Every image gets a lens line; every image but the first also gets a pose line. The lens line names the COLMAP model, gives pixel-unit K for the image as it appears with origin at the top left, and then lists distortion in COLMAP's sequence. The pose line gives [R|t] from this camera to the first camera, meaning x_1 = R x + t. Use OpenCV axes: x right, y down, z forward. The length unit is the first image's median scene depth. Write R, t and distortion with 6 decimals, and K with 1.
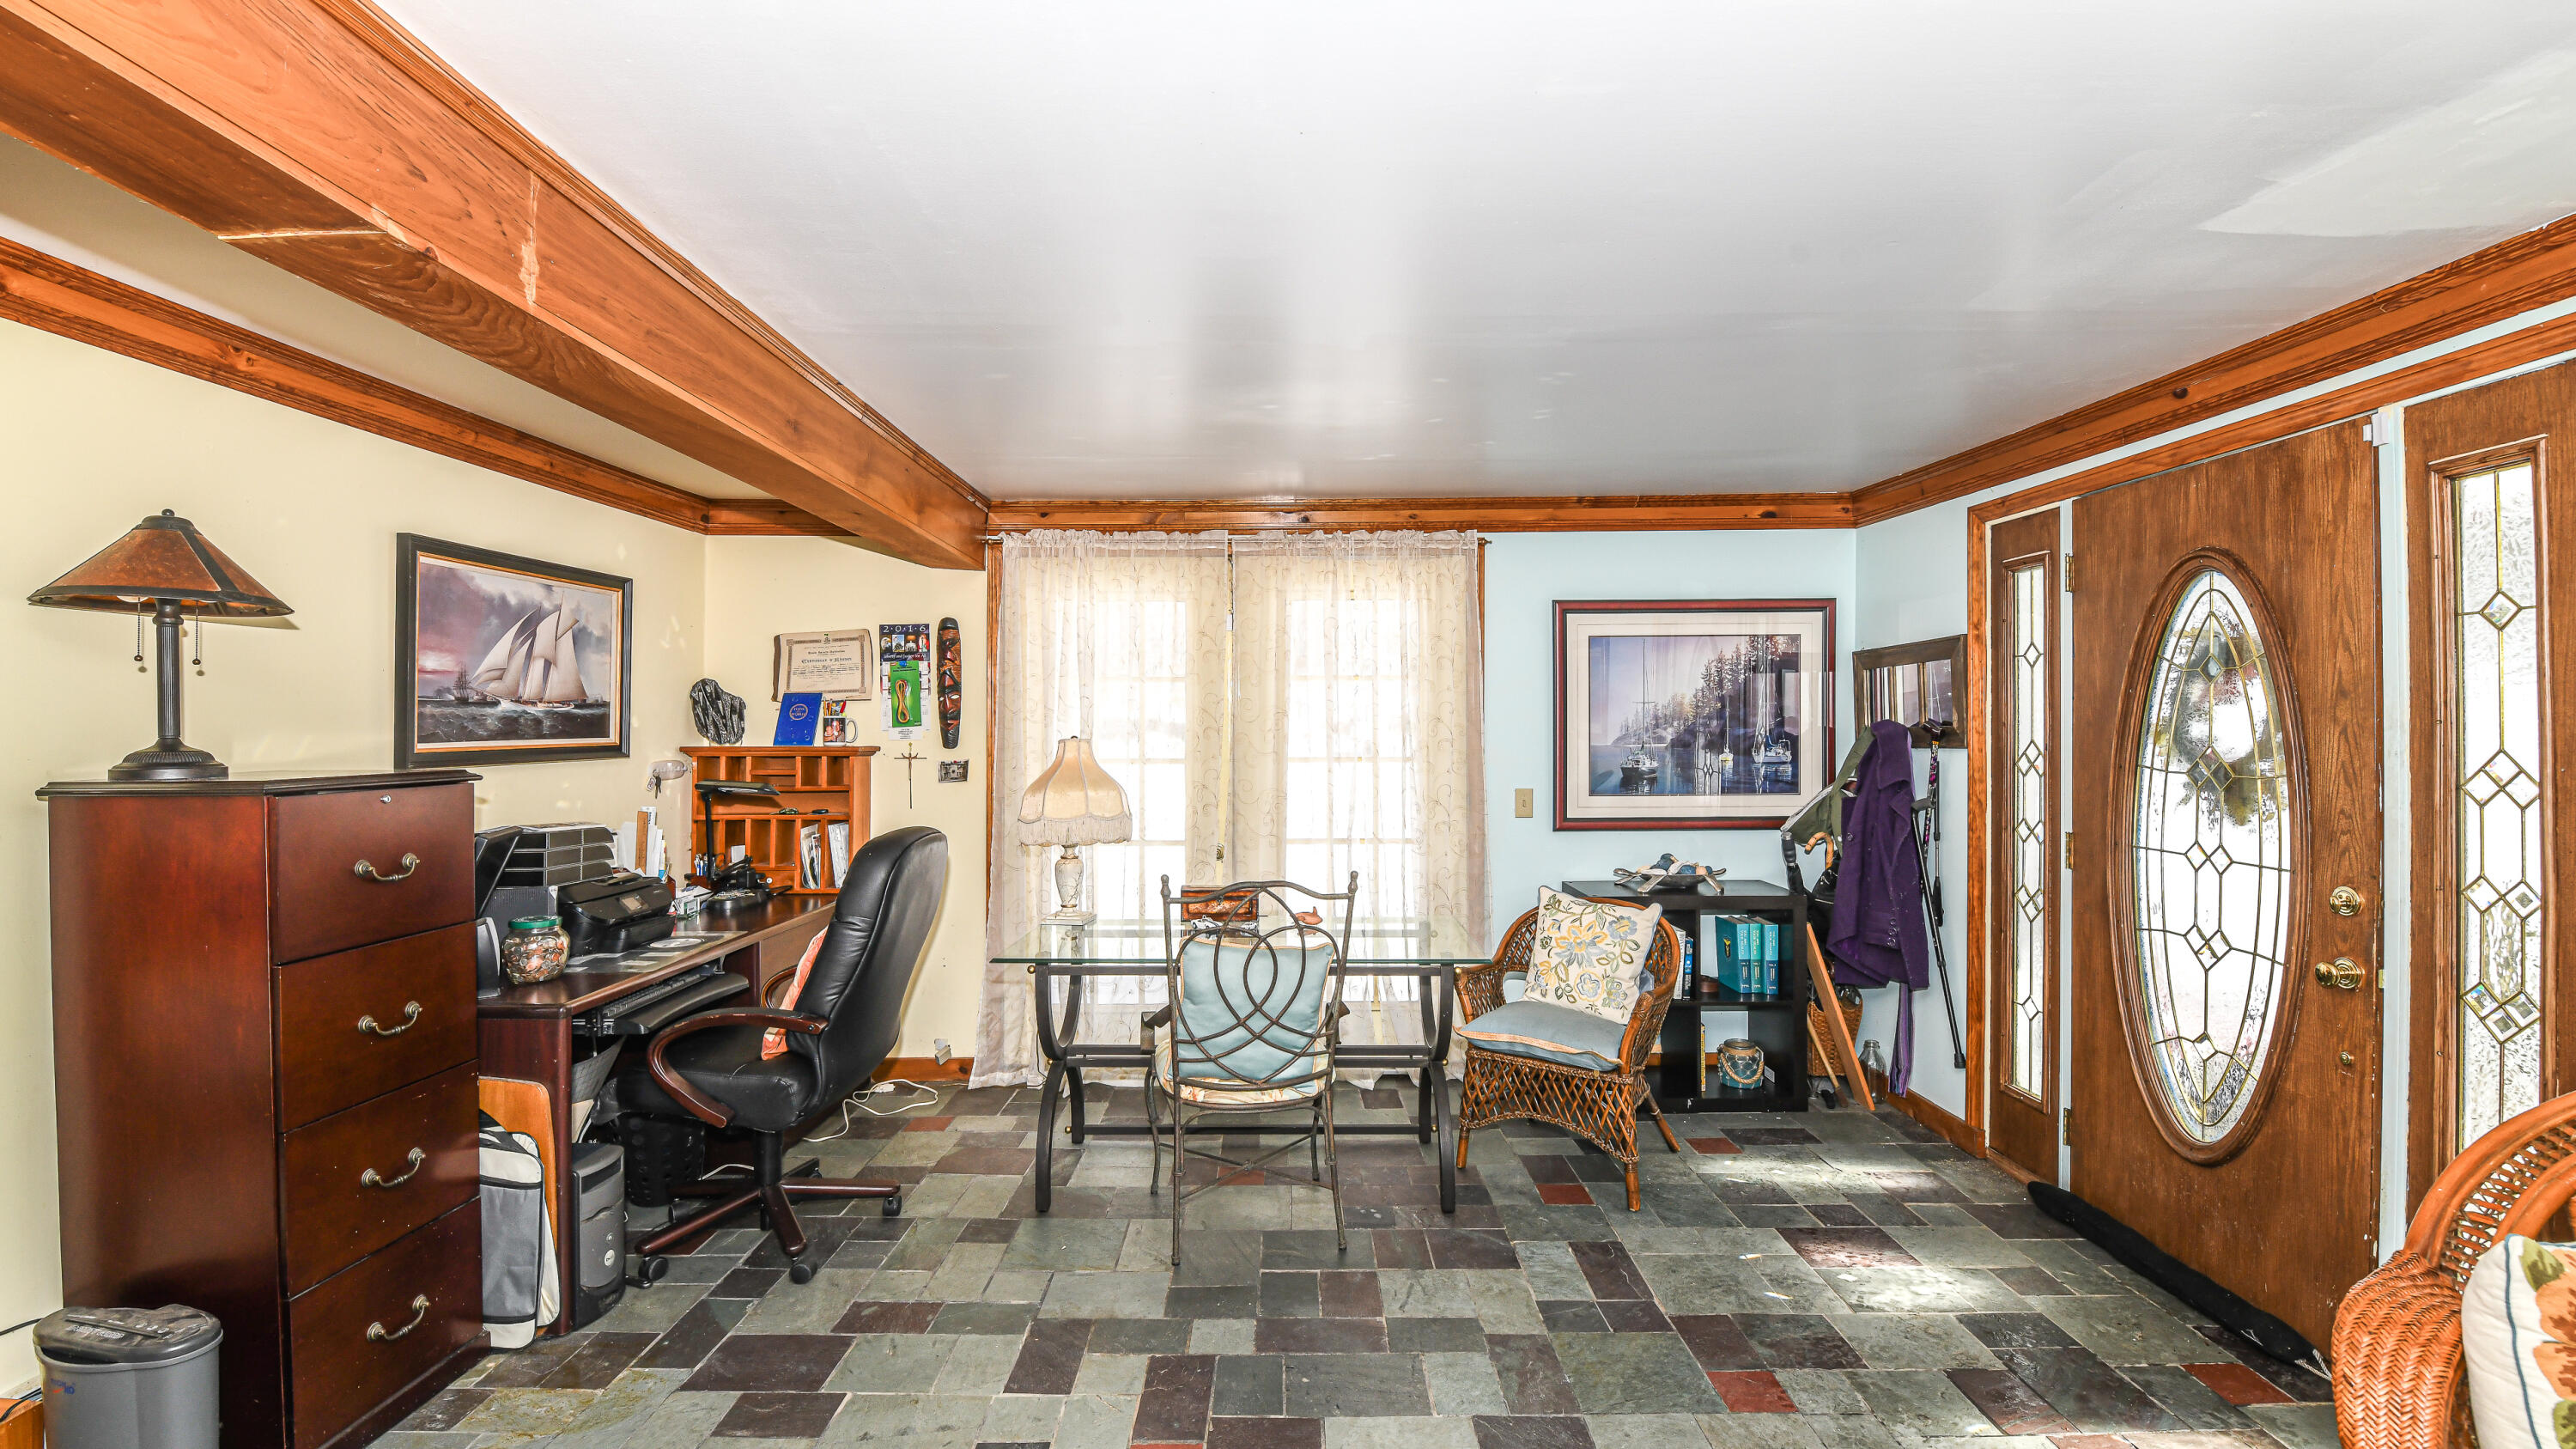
lens RADIAL K [[1136.7, 0, 1288.0], [0, 1136.7, 724.5], [0, 0, 1]] dist [0.001636, -0.012061]
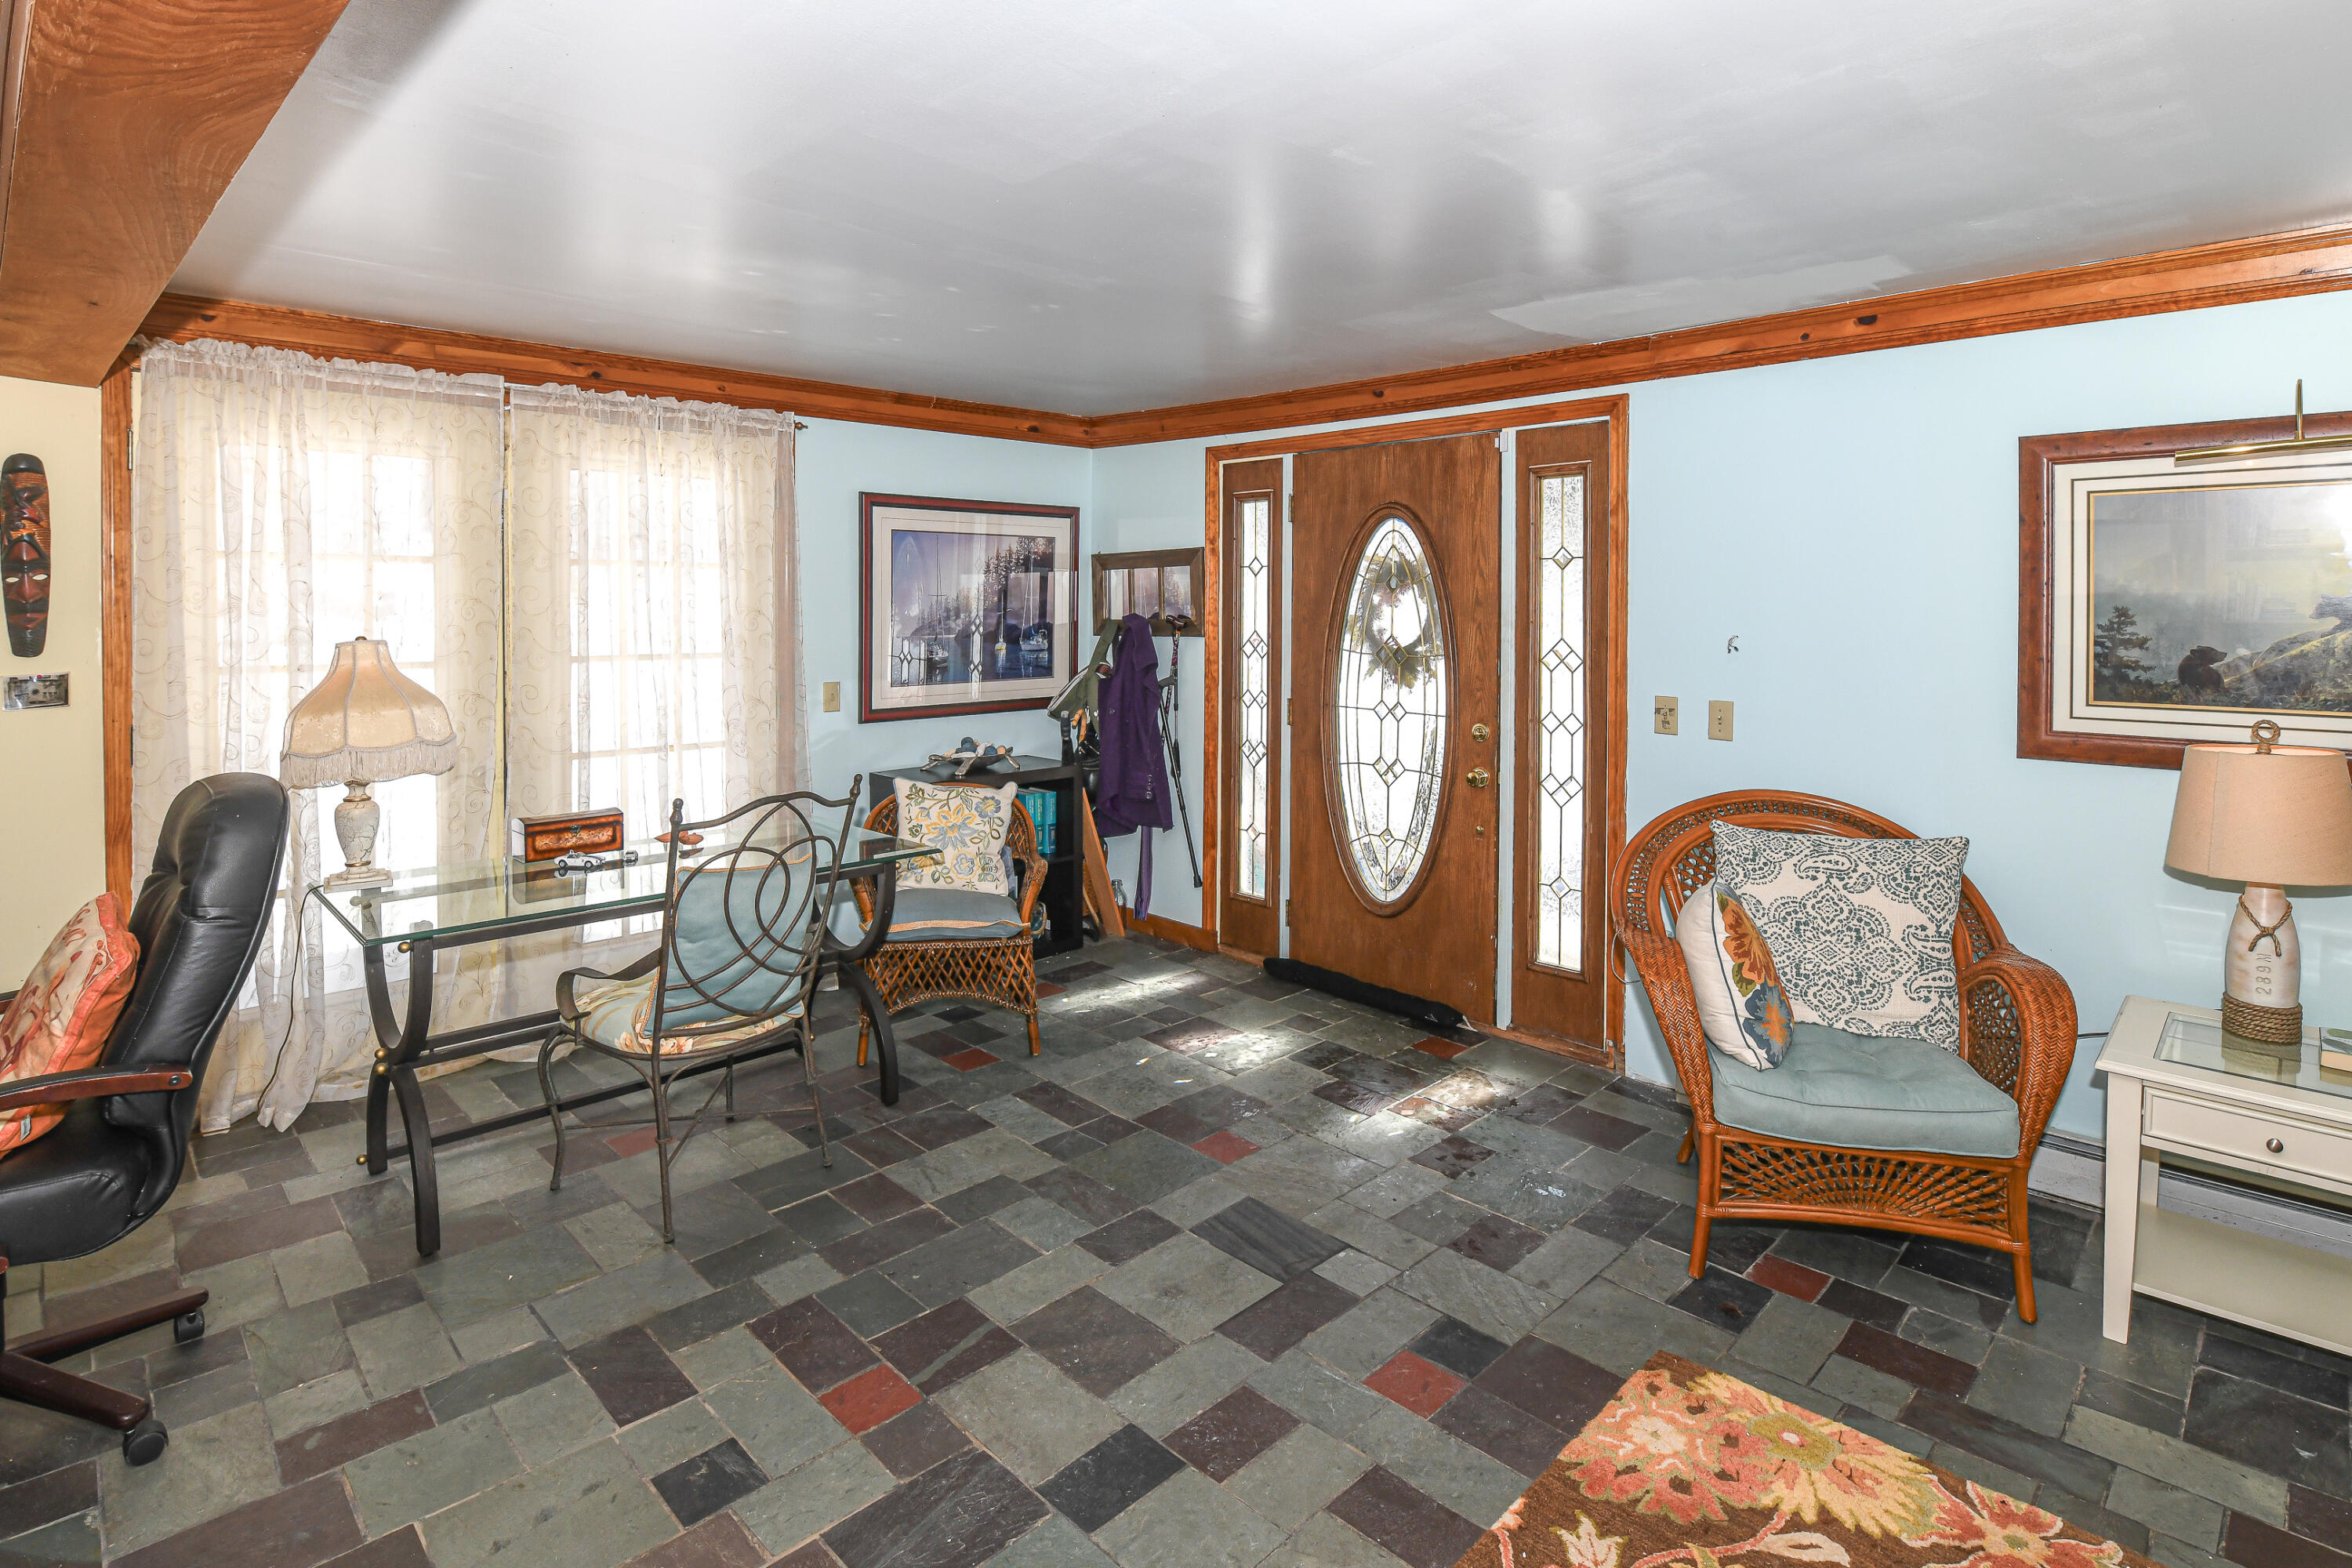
lens RADIAL K [[1230.9, 0, 1176.3], [0, 1230.9, 634.8], [0, 0, 1]] dist [-0.003658, -0.001741]
pose [[0.697902, -0.013143, 0.716072, -0.453714], [-0.007077, 0.999656, 0.025246, -0.017527], [-0.716158, -0.022687, 0.697569, 0.063567]]
